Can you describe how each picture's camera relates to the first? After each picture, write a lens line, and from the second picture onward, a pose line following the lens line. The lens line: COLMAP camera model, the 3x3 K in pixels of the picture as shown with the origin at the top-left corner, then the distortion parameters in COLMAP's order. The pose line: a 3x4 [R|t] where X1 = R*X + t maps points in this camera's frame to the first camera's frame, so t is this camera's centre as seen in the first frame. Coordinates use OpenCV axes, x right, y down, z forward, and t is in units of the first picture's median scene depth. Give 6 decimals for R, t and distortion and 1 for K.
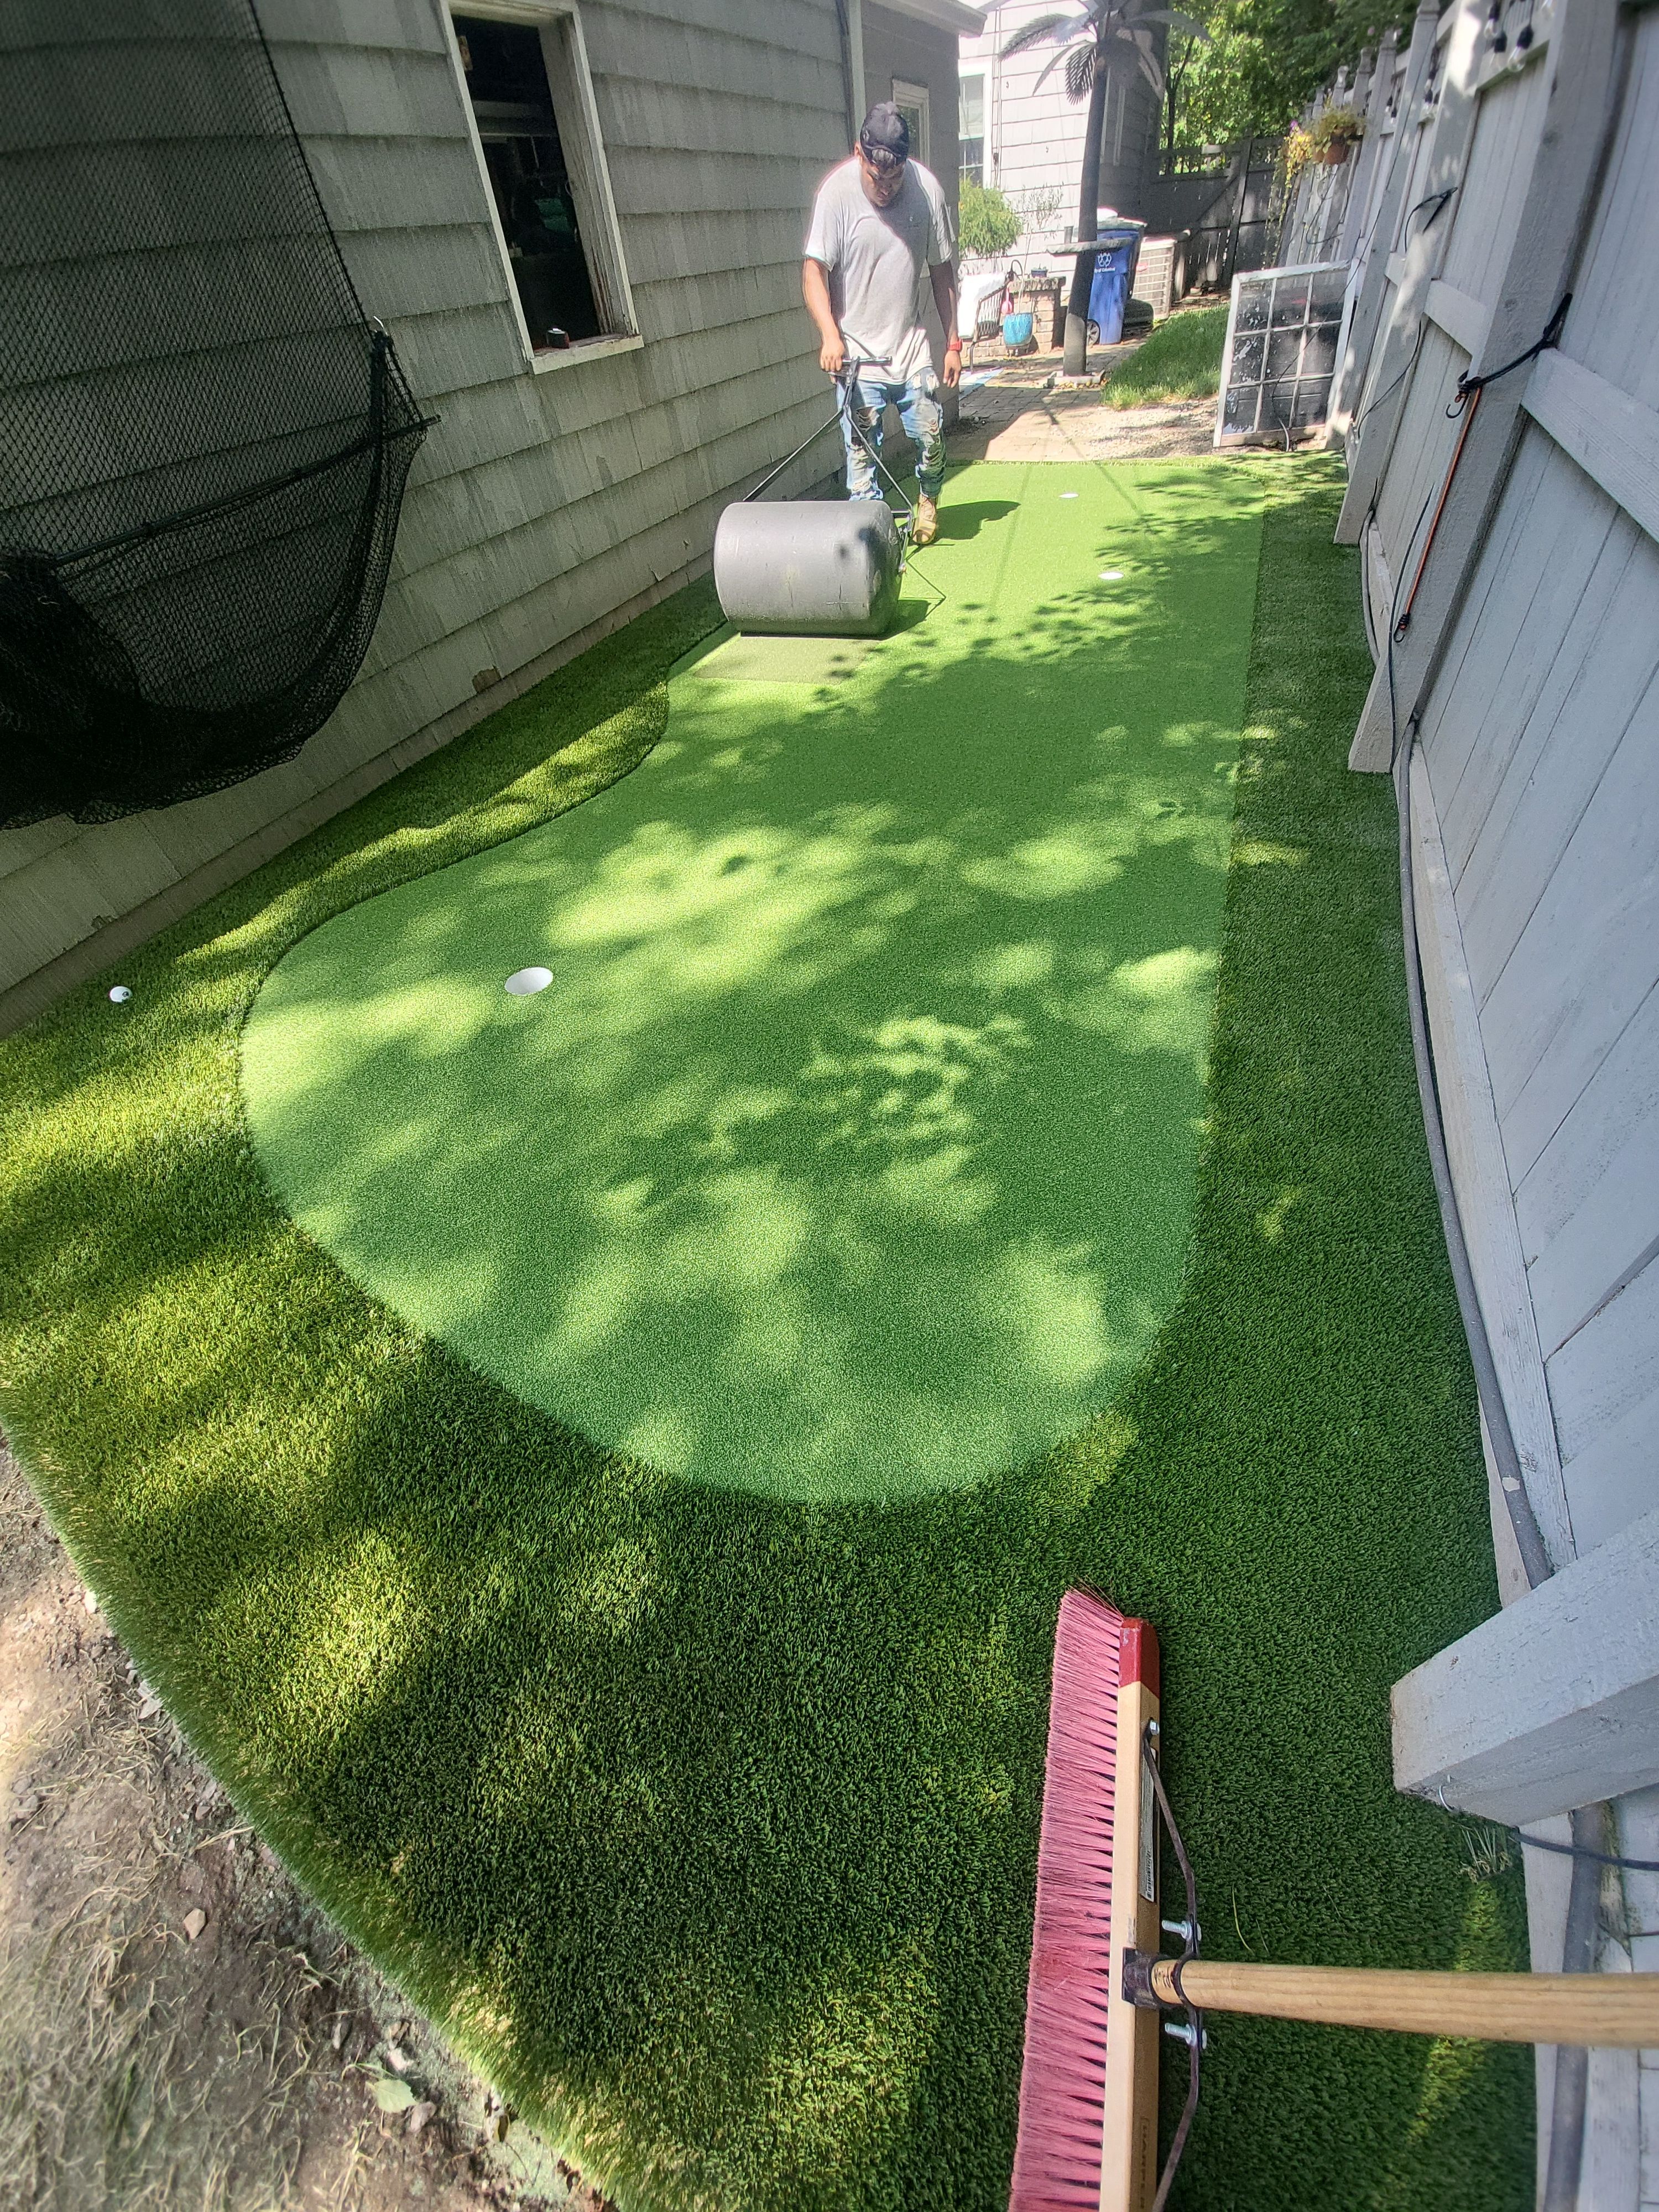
lens RADIAL K [[876.0, 0, 840.0], [0, 876.0, 1122.3], [0, 0, 1]] dist [0.000914, -0.009552]
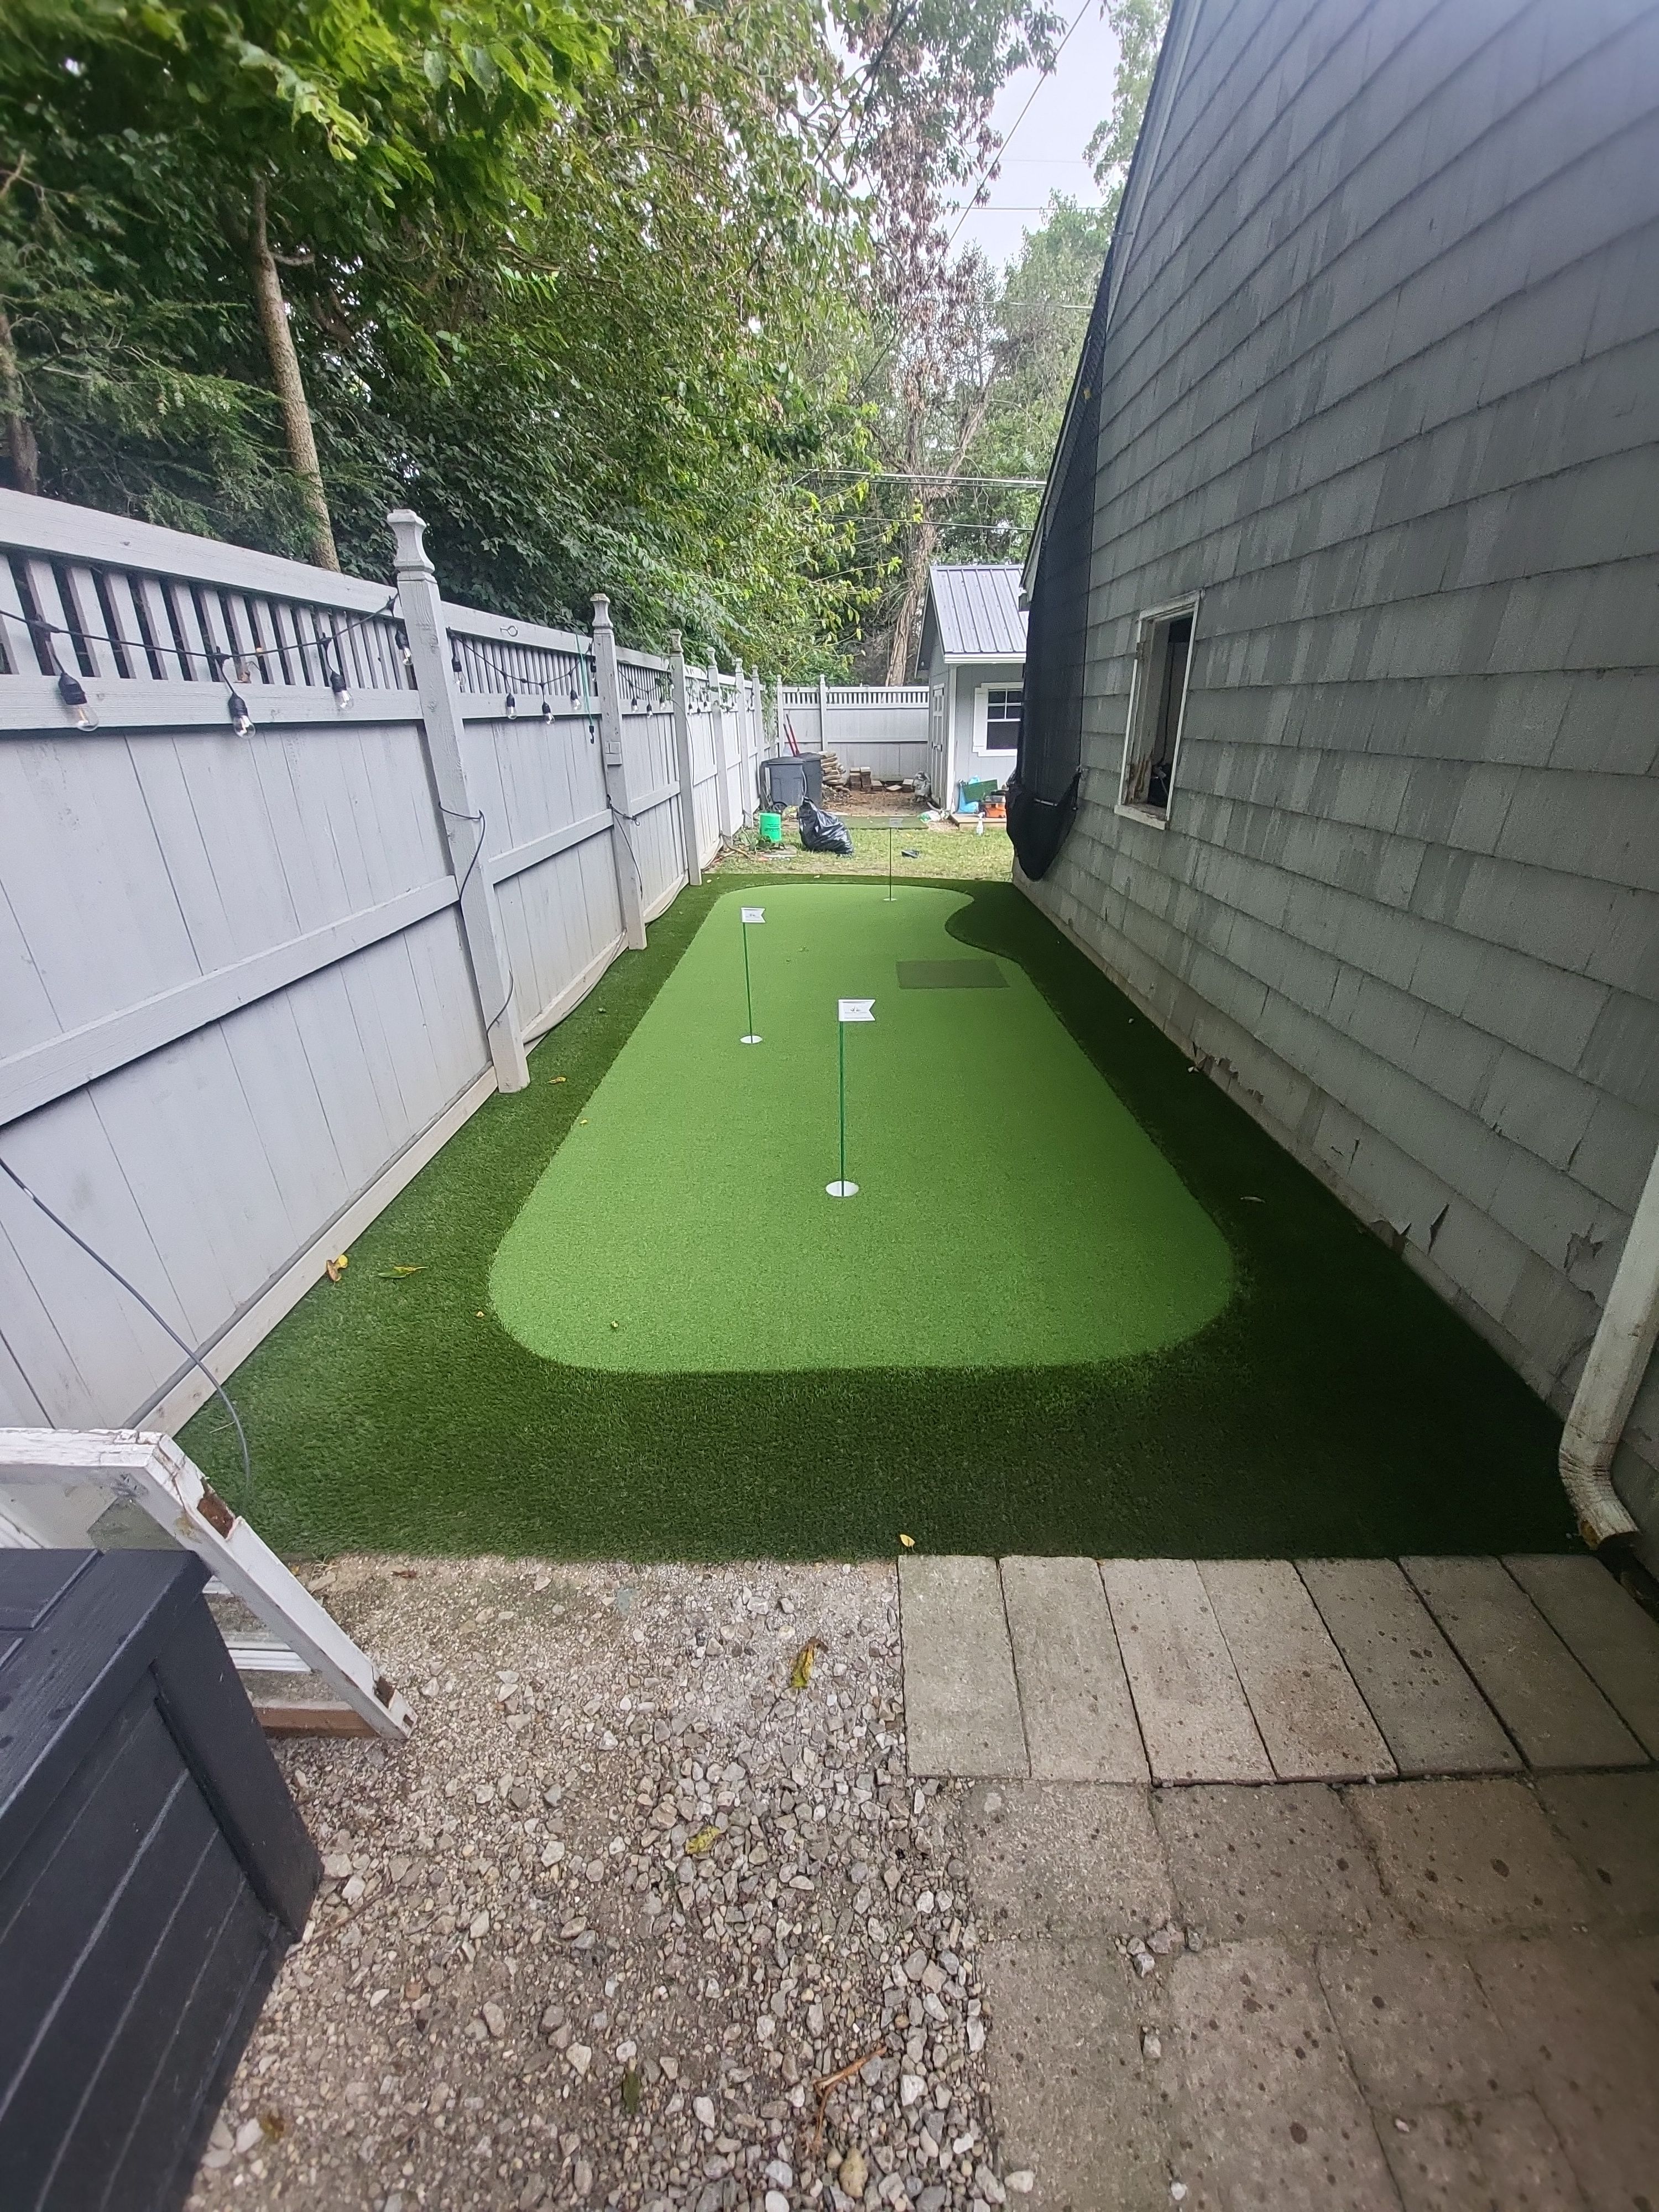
lens RADIAL K [[876.0, 0, 846.9], [0, 876.0, 1131.1], [0, 0, 1]] dist [0.000914, -0.009552]
pose [[-0.934584, 0.232969, -0.268847, 0.645339], [-0.181548, 0.337568, 0.923628, -2.014518], [0.305931, 0.912016, -0.273191, 1.789791]]
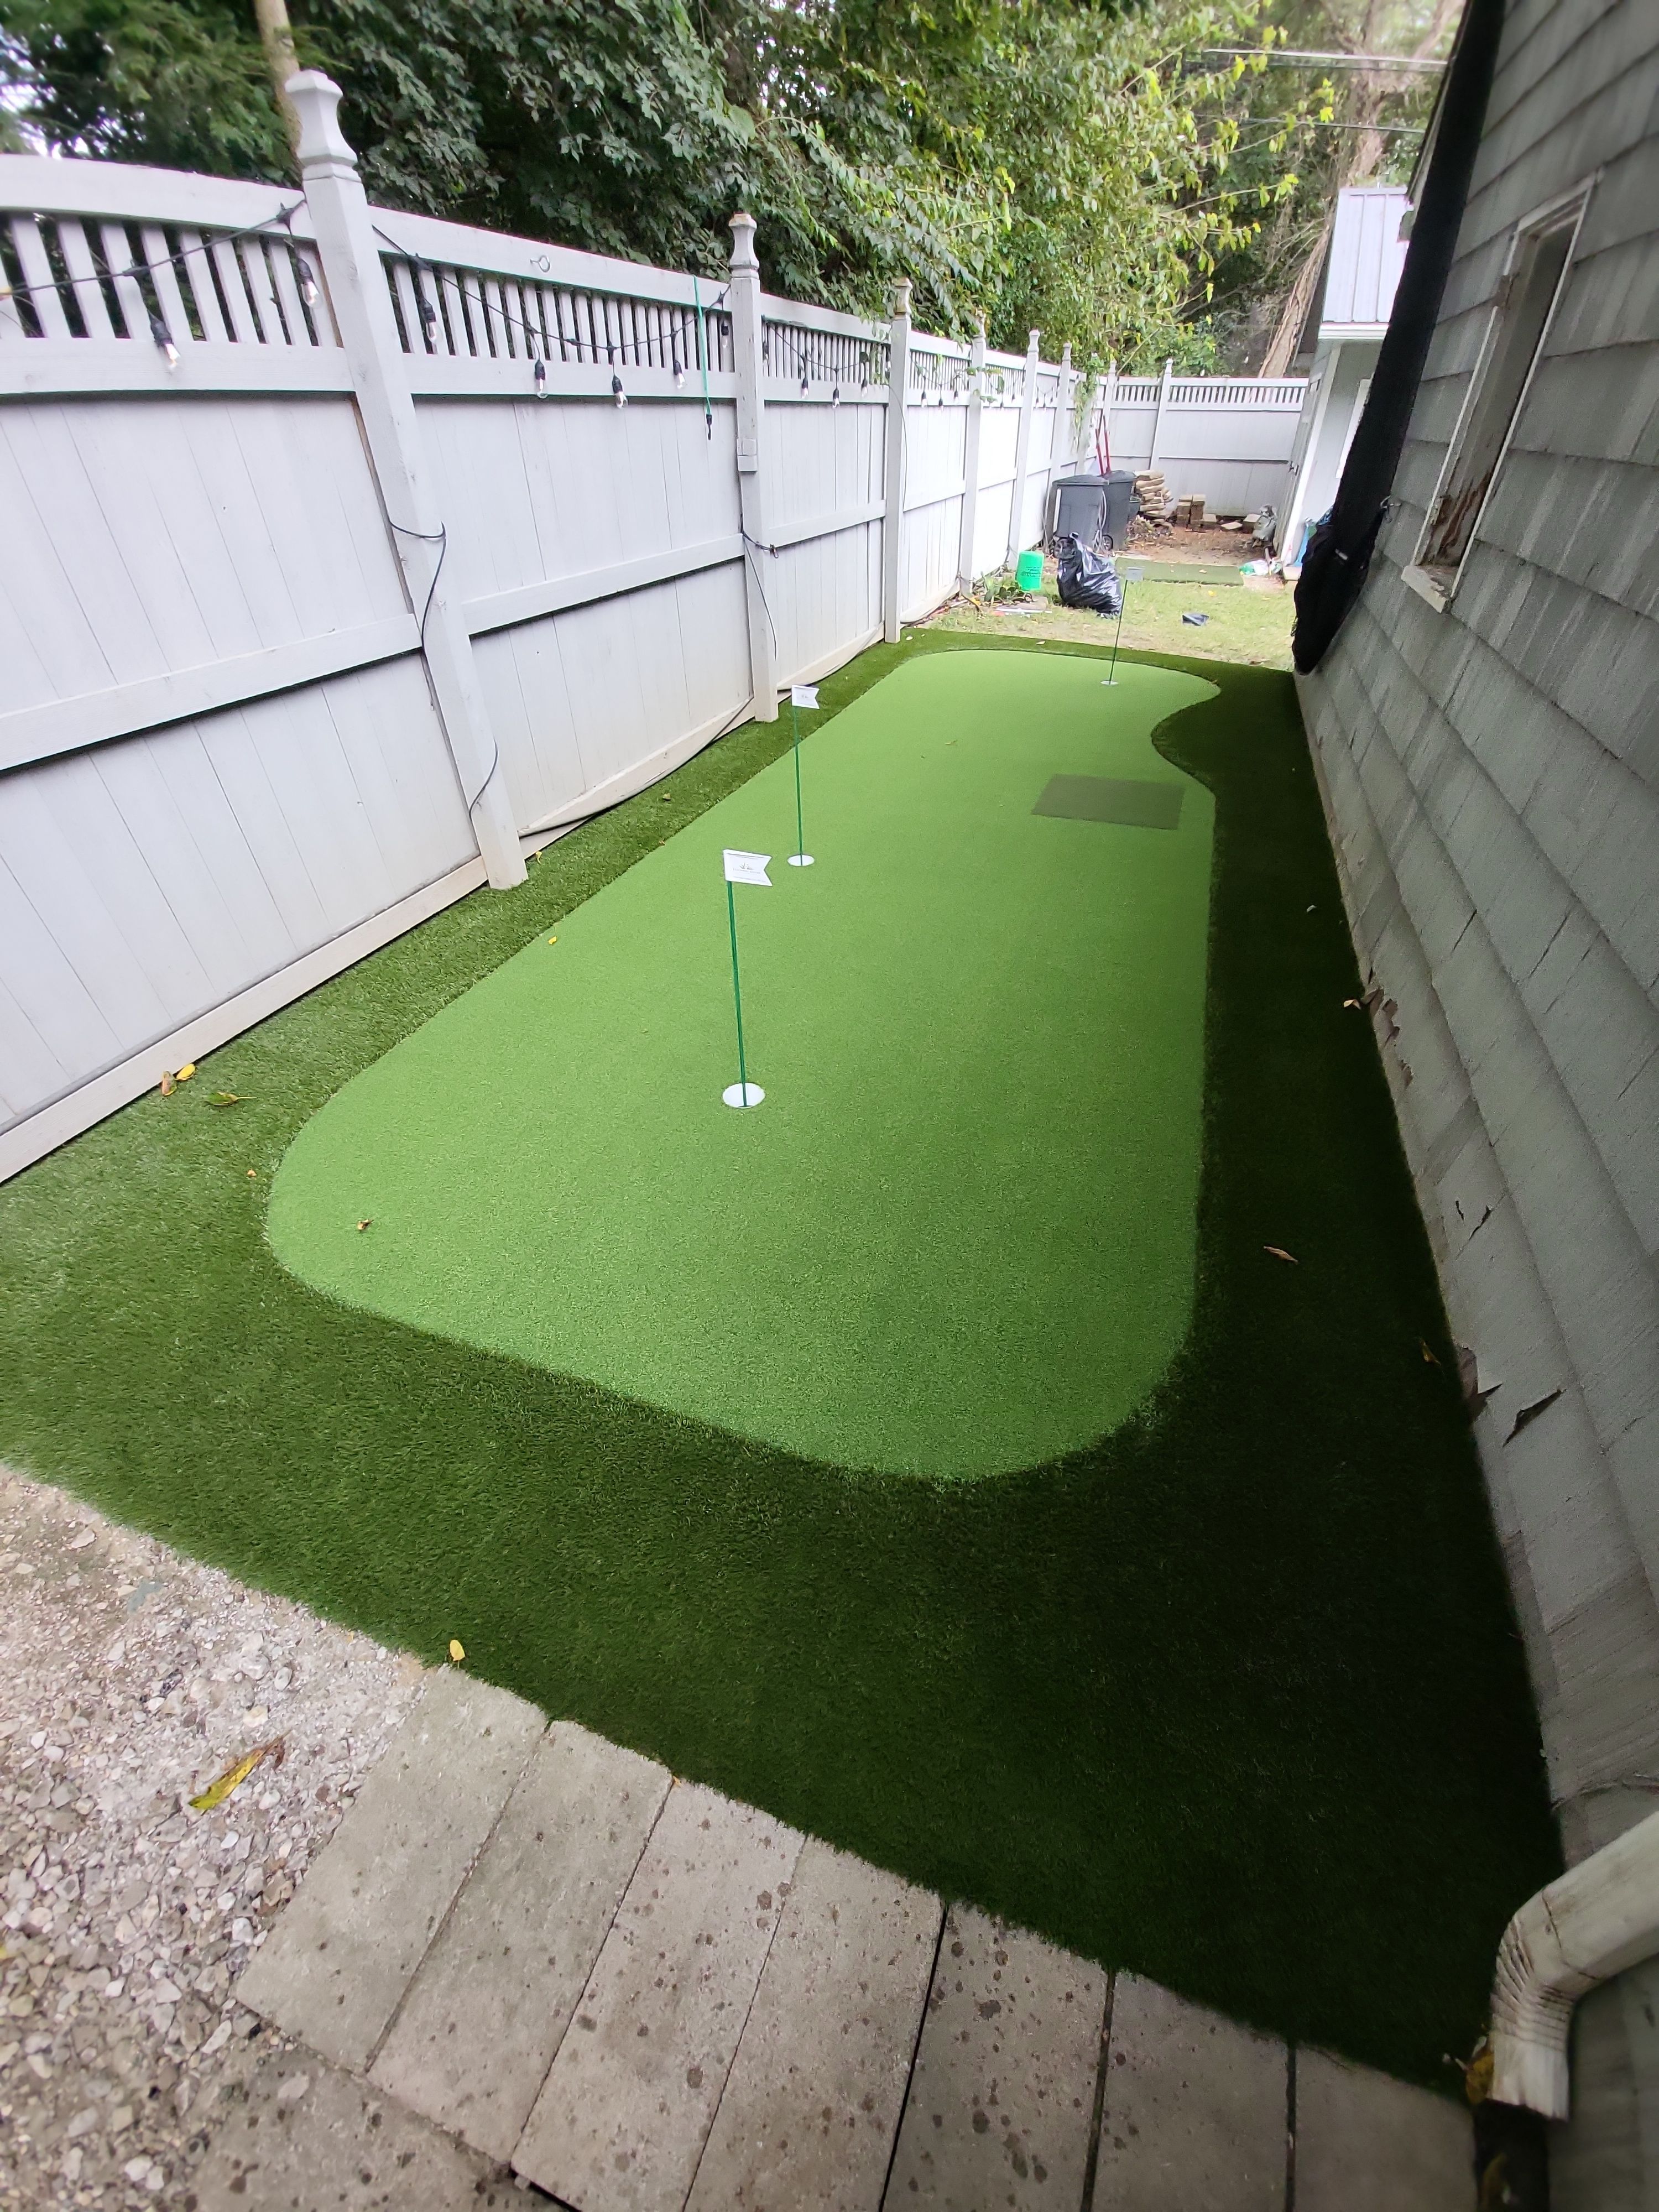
lens RADIAL K [[876.0, 0, 844.6], [0, 876.0, 1133.9], [0, 0, 1]] dist [0.000914, -0.009552]
pose [[-0.996391, 0.071522, 0.045709, 0.302150], [0.052201, 0.091710, 0.994417, -1.846265], [0.066931, 0.993214, -0.095112, 1.695938]]
